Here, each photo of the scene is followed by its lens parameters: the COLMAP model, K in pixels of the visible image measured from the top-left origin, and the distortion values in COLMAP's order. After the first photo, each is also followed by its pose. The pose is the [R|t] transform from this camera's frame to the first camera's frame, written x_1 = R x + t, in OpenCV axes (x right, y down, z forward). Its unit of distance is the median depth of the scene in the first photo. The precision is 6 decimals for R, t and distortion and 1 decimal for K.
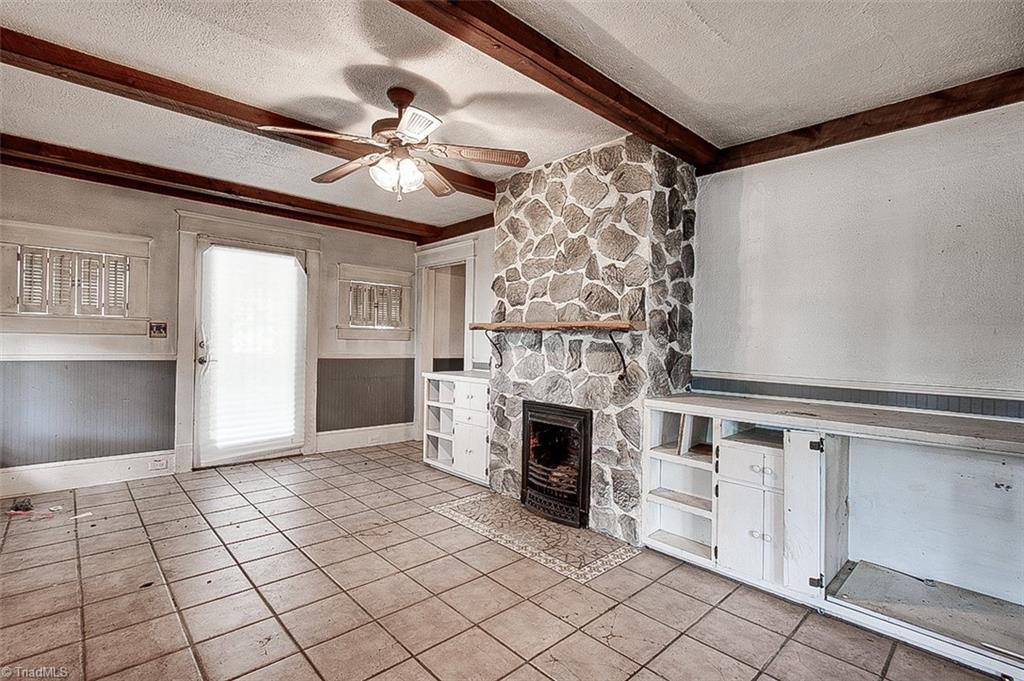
lens RADIAL K [[485.5, 0, 512.0], [0, 485.5, 340.5], [0, 0, 1]] dist [-0.001152, 0.000342]
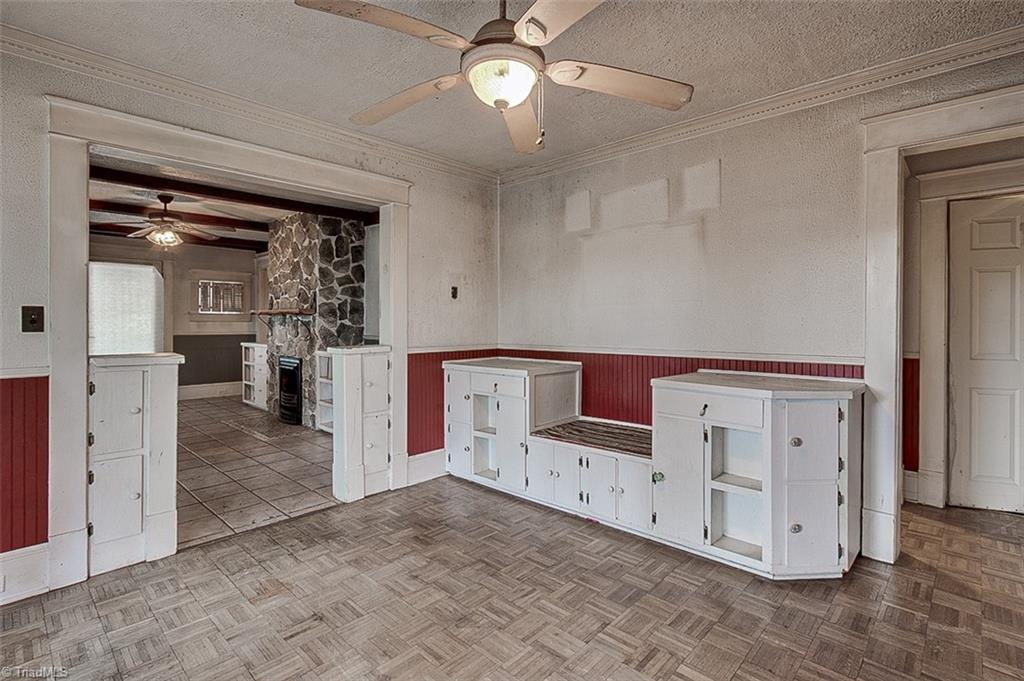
lens RADIAL K [[496.0, 0, 506.1], [0, 496.0, 323.6], [0, 0, 1]] dist [-0.003215, 0.000396]
pose [[0.997989, -0.016143, 0.061301, 0.802371], [0.015766, 0.999854, 0.006625, 0.014042], [-0.061399, -0.005645, 0.998097, -0.863736]]
